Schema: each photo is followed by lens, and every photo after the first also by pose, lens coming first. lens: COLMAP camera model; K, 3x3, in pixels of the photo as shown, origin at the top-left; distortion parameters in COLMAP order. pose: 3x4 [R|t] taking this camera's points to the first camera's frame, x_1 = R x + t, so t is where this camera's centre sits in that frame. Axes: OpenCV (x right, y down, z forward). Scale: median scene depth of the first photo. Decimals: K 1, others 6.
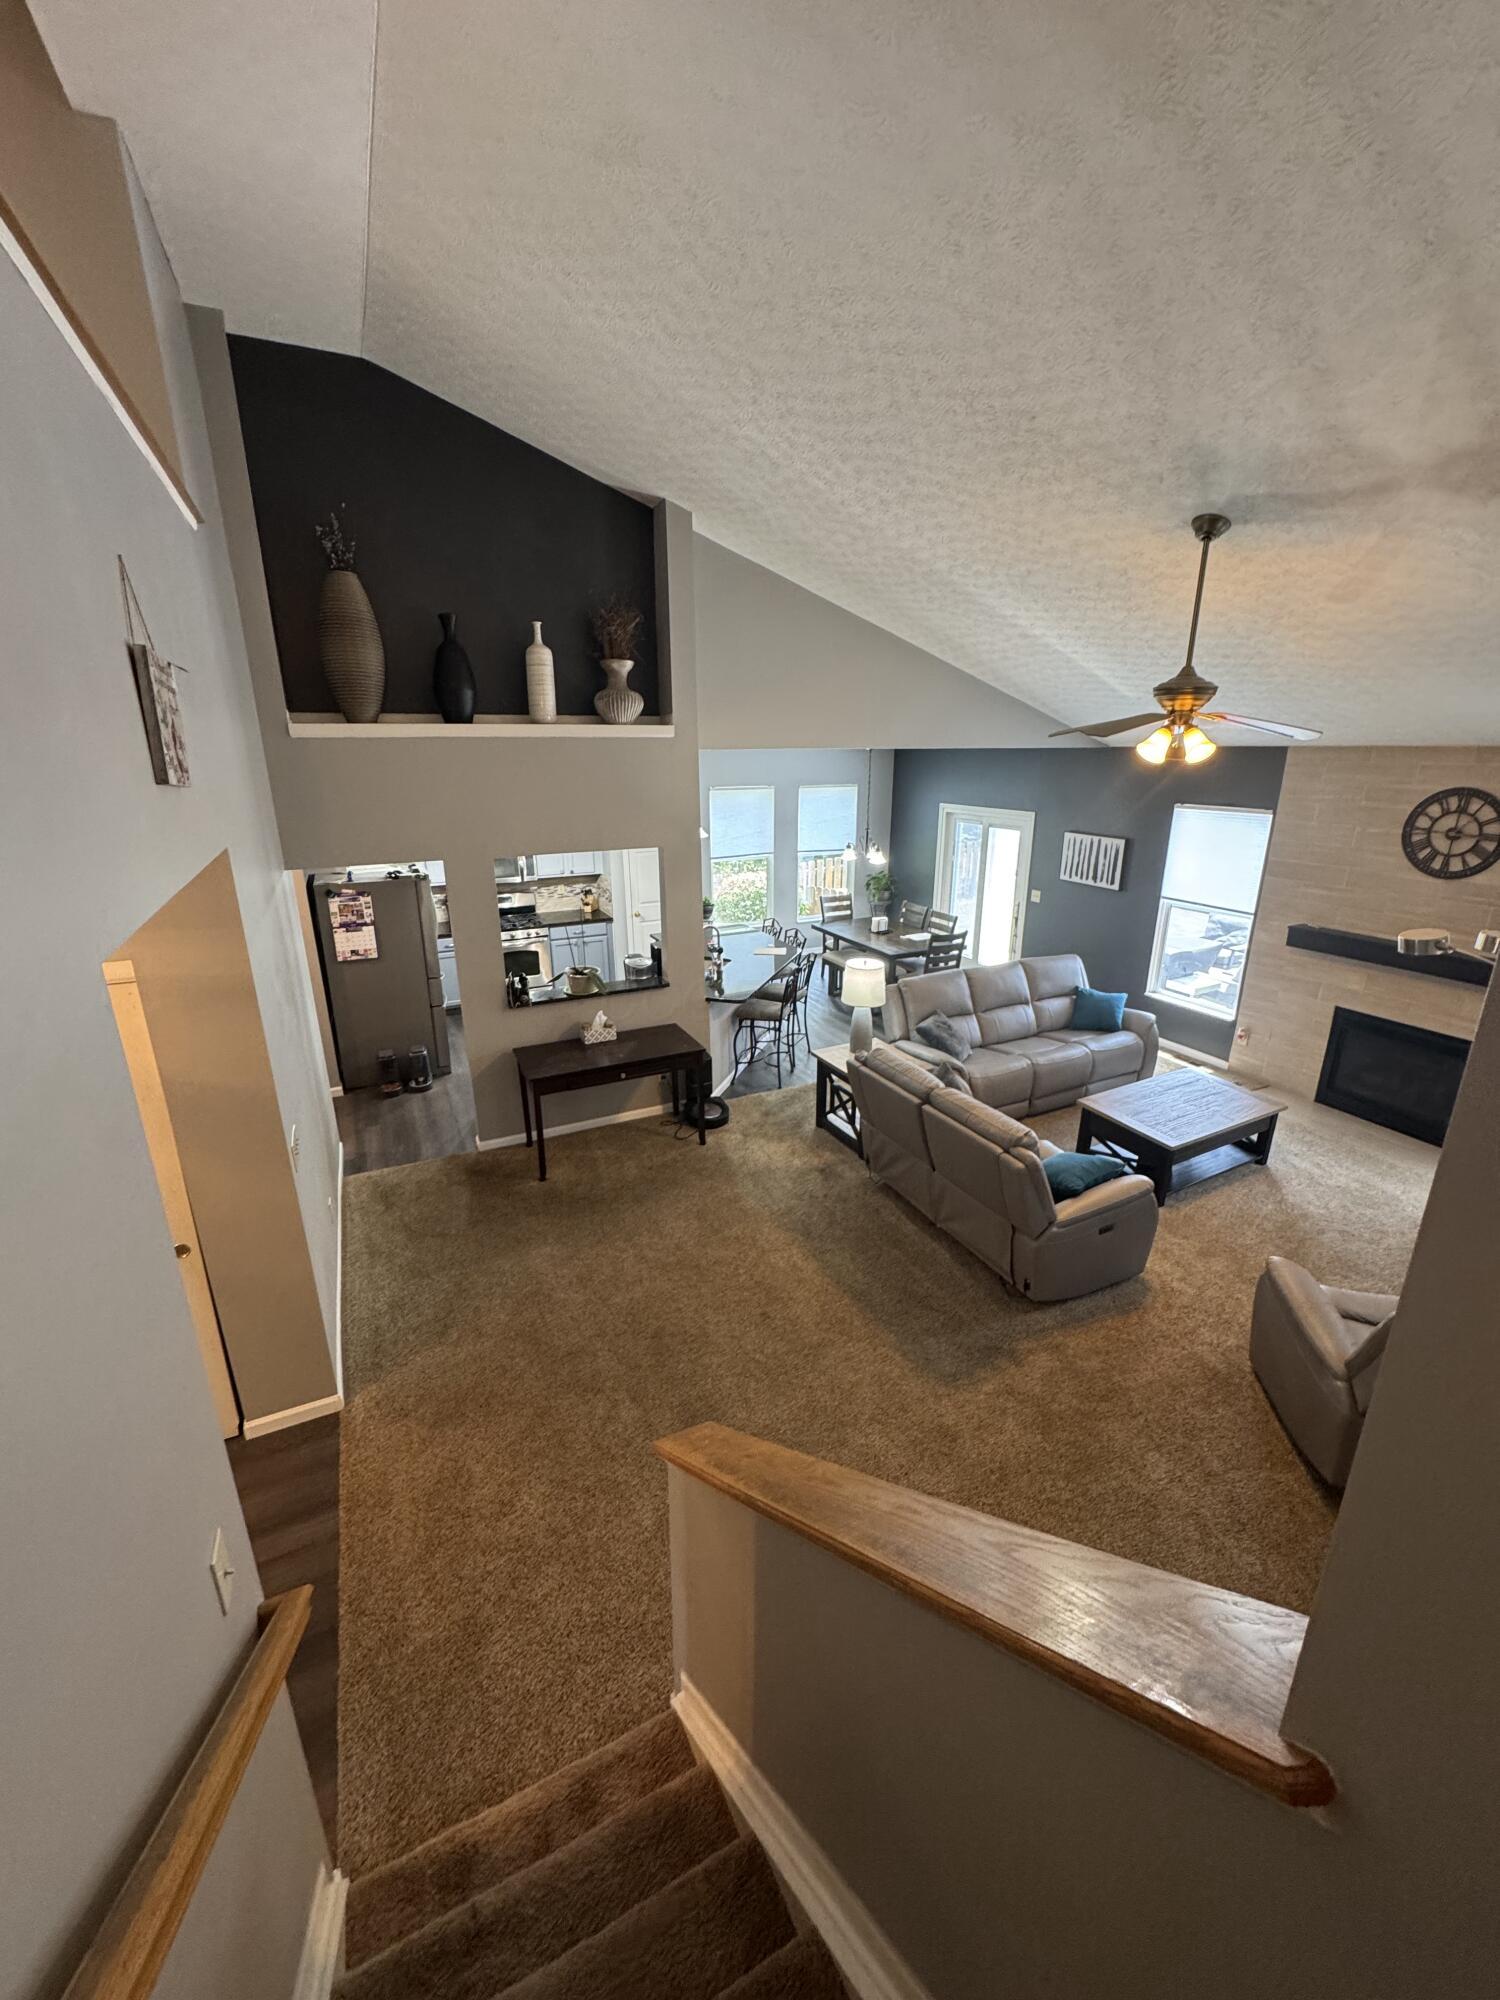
lens RADIAL K [[799.5, 0, 752.5], [0, 799.5, 1002.4], [0, 0, 1]] dist [-0.001553, 0.000207]
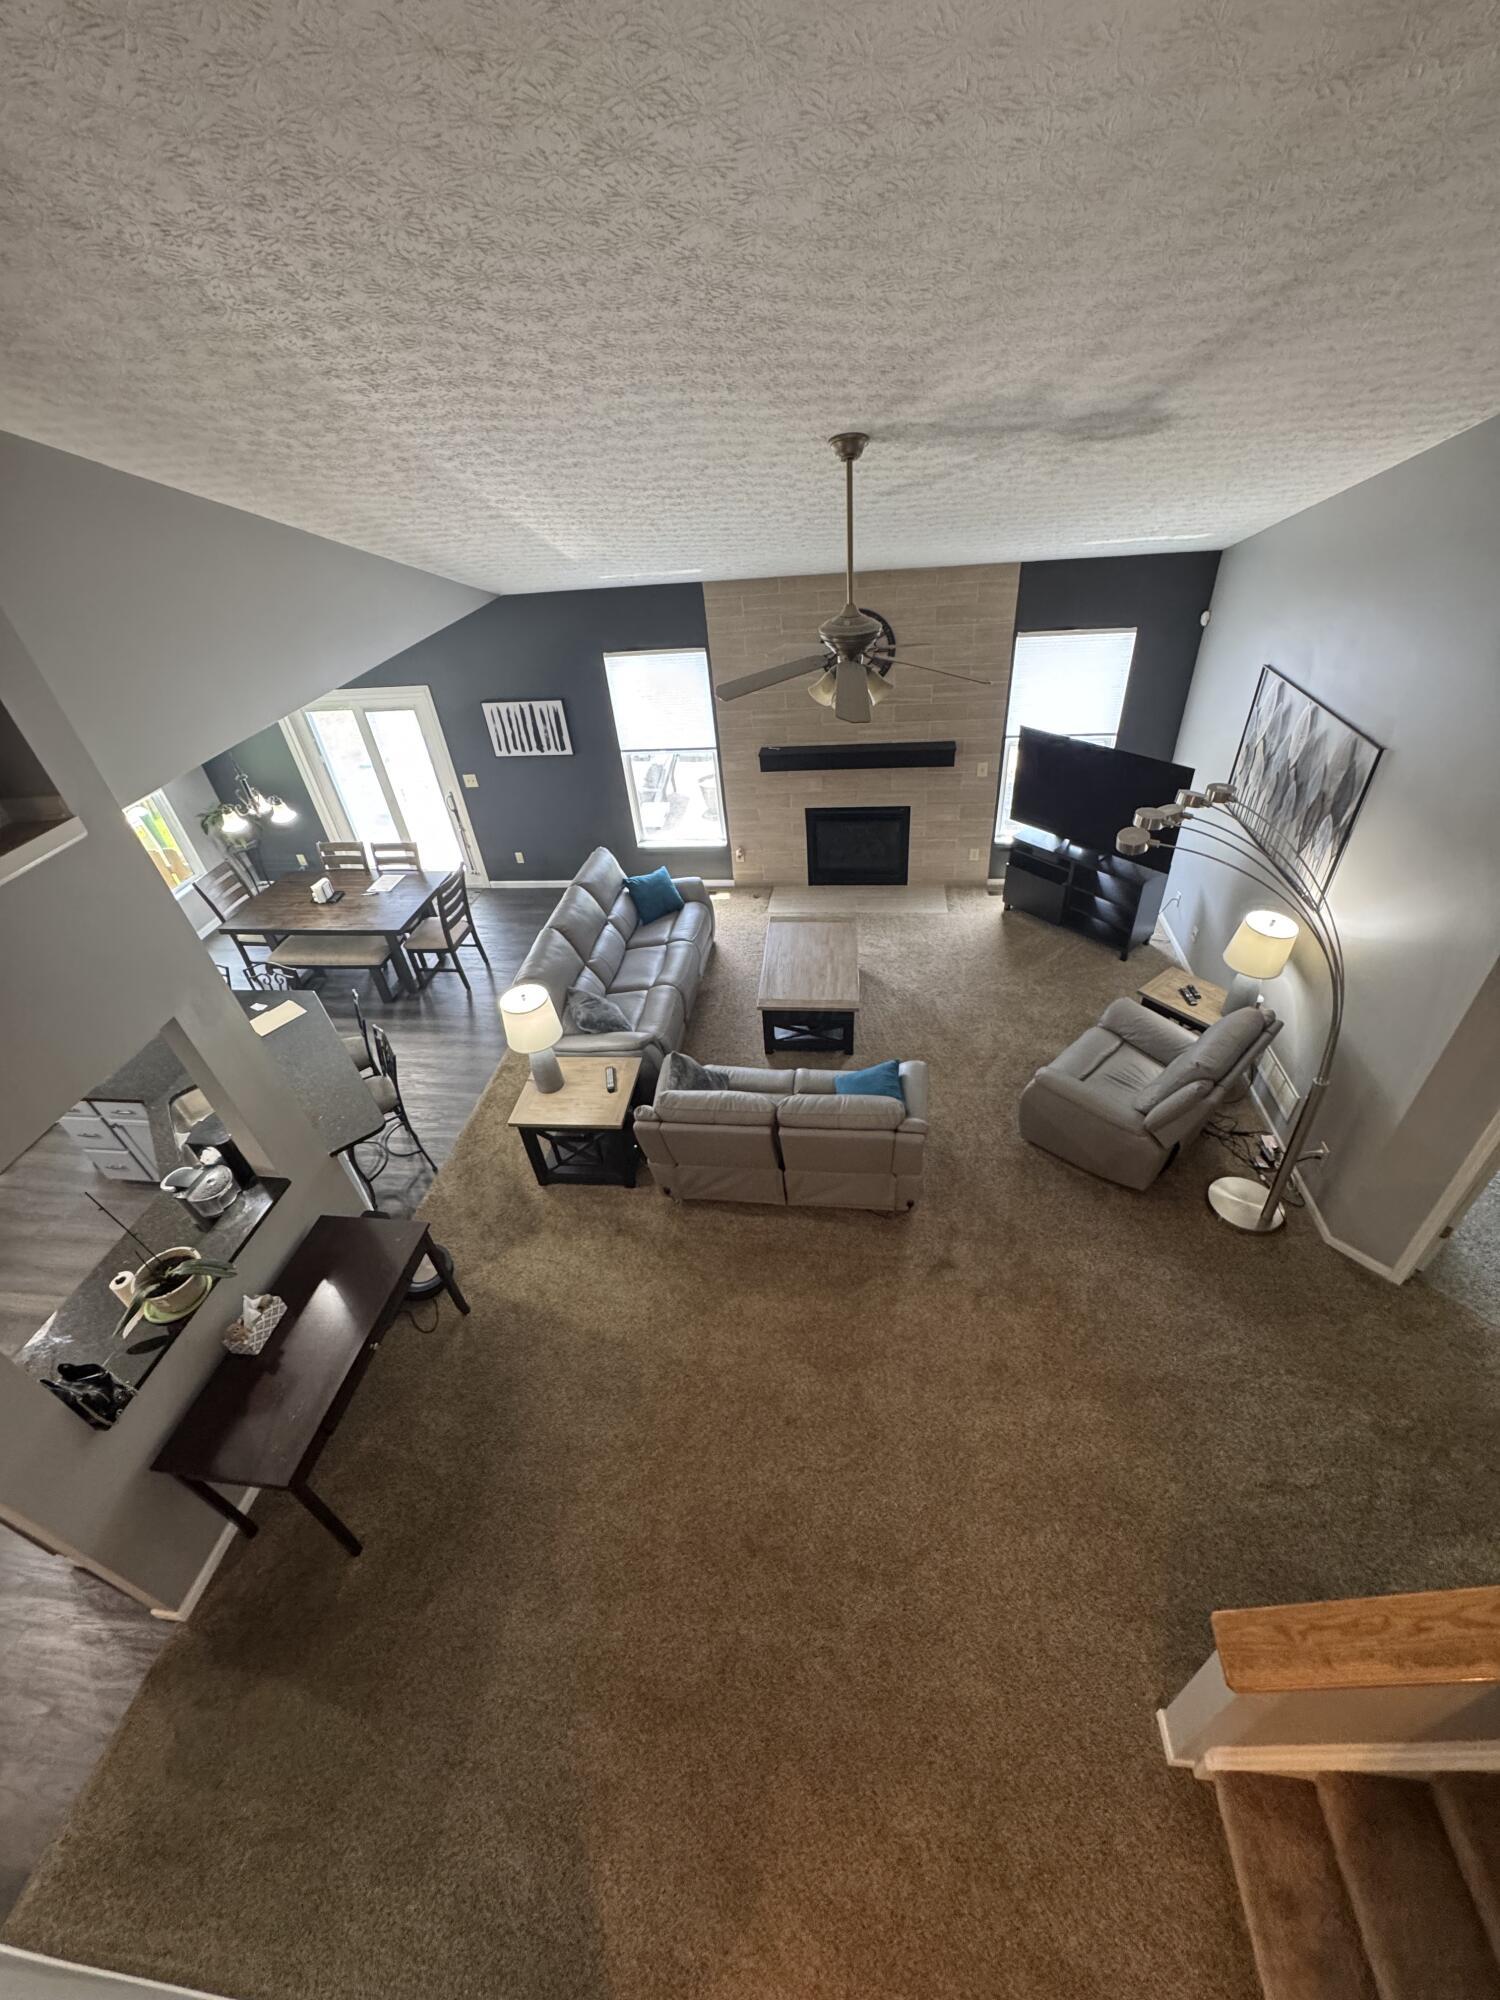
lens RADIAL K [[799.5, 0, 750.8], [0, 799.5, 1001.3], [0, 0, 1]] dist [-0.001553, 0.000207]
pose [[0.551020, -0.538725, 0.637301, -0.227811], [0.327388, 0.842030, 0.428723, -0.294368], [-0.767590, -0.027590, 0.640347, 0.300082]]
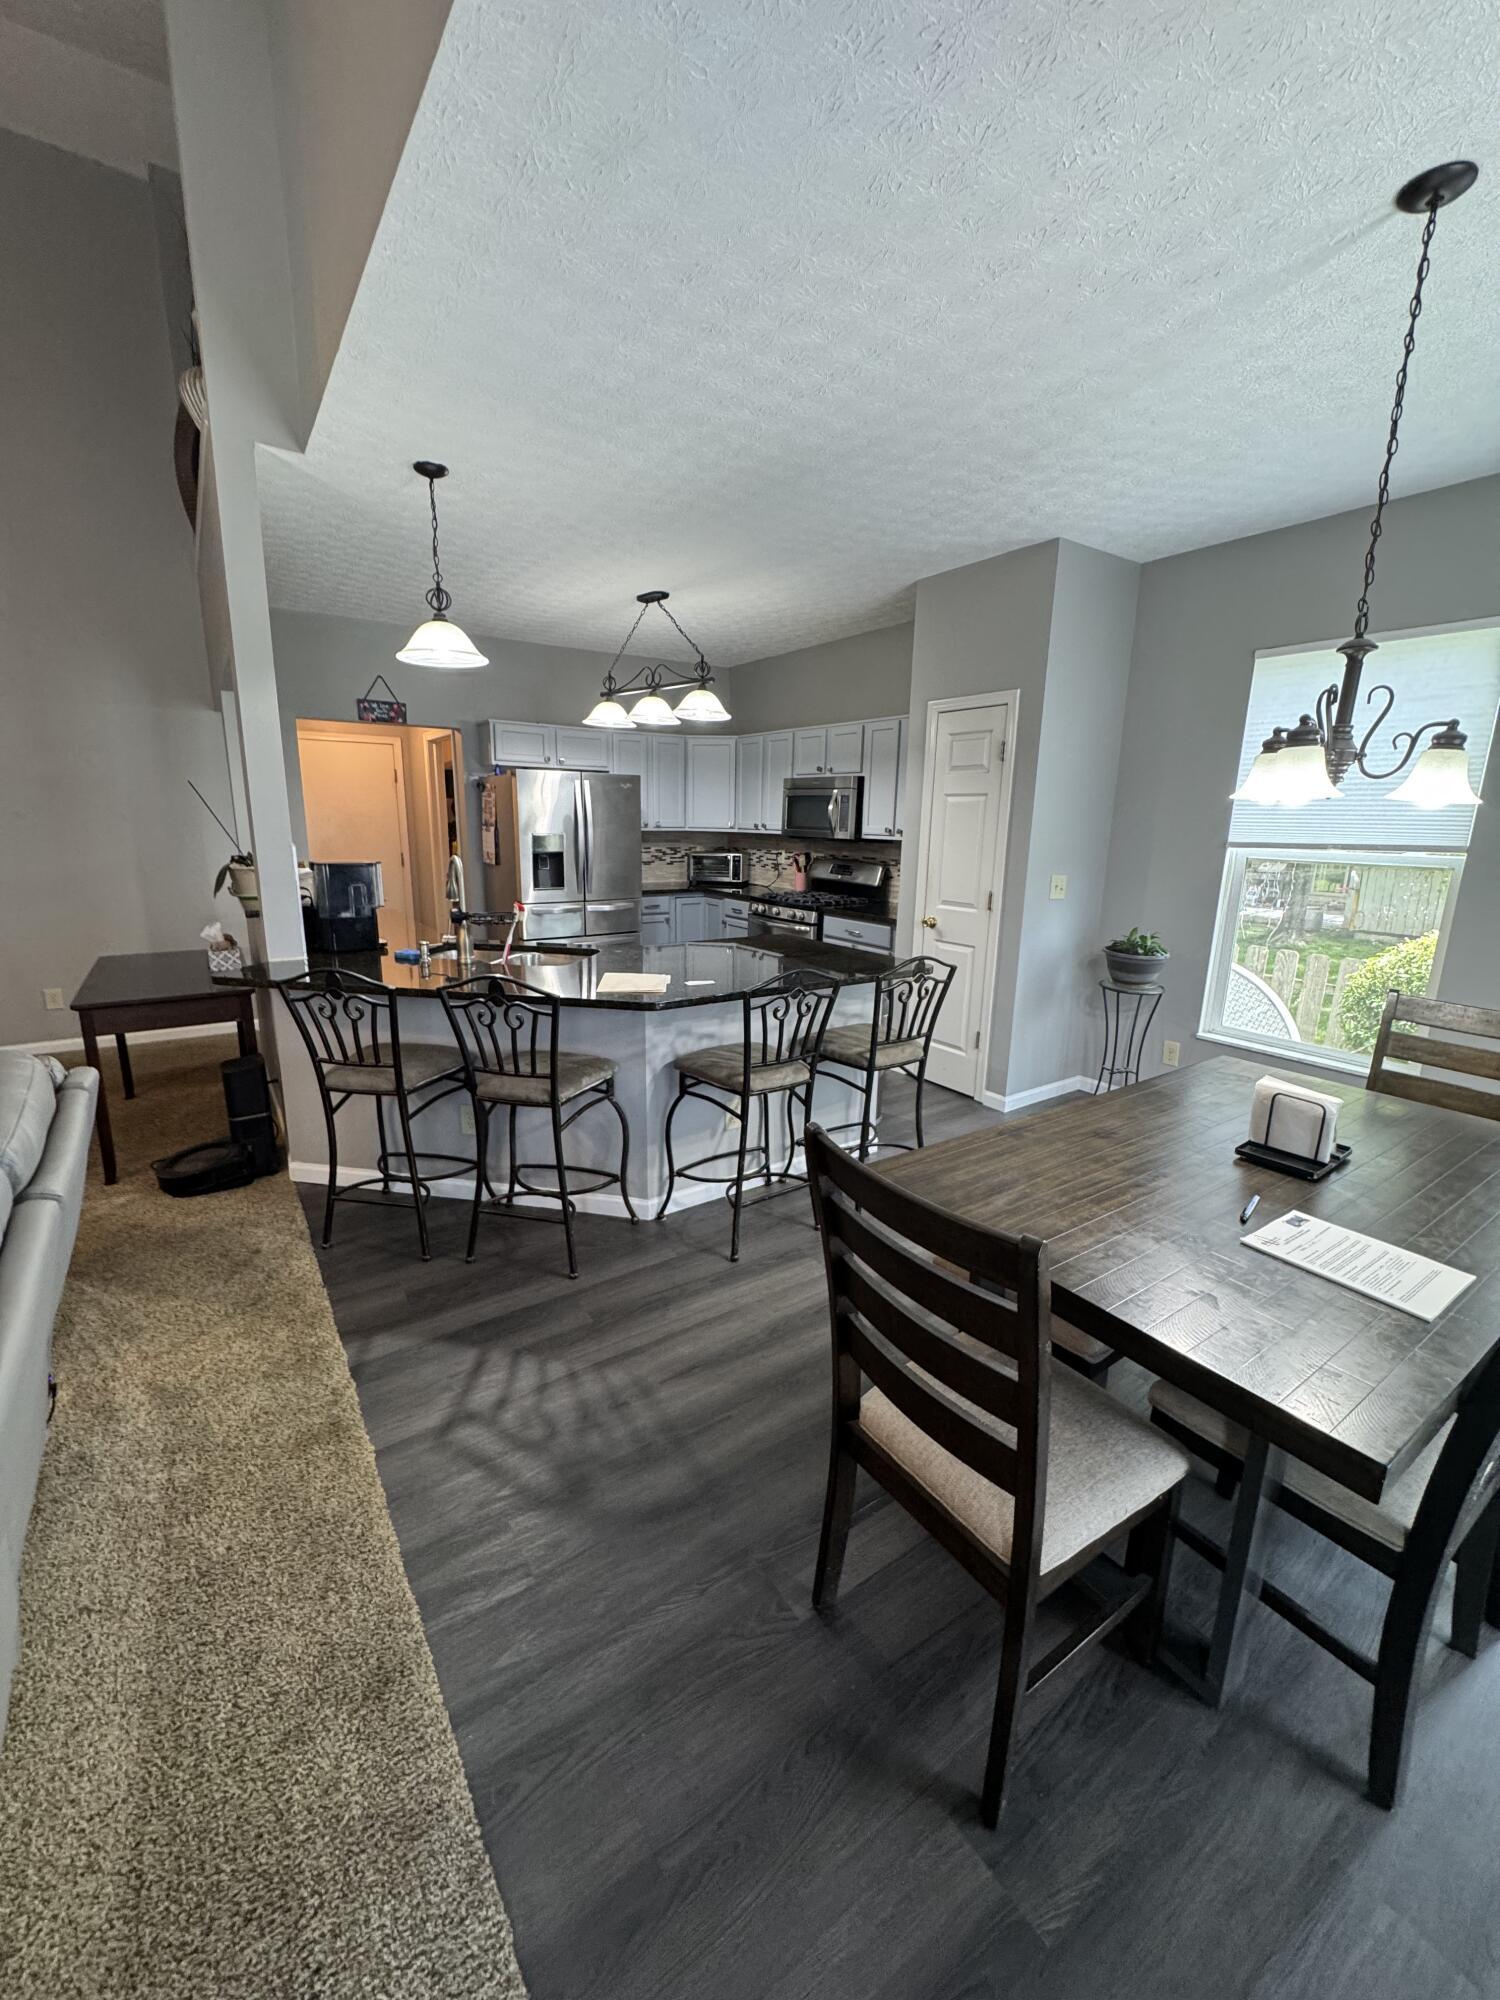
lens RADIAL K [[799.5, 0, 751.3], [0, 799.5, 998.2], [0, 0, 1]] dist [-0.001553, 0.000207]
pose [[0.150653, 0.228878, -0.961727, 0.473329], [-0.325040, 0.930211, 0.170460, -0.170870], [0.933623, 0.286919, 0.214534, 1.198588]]
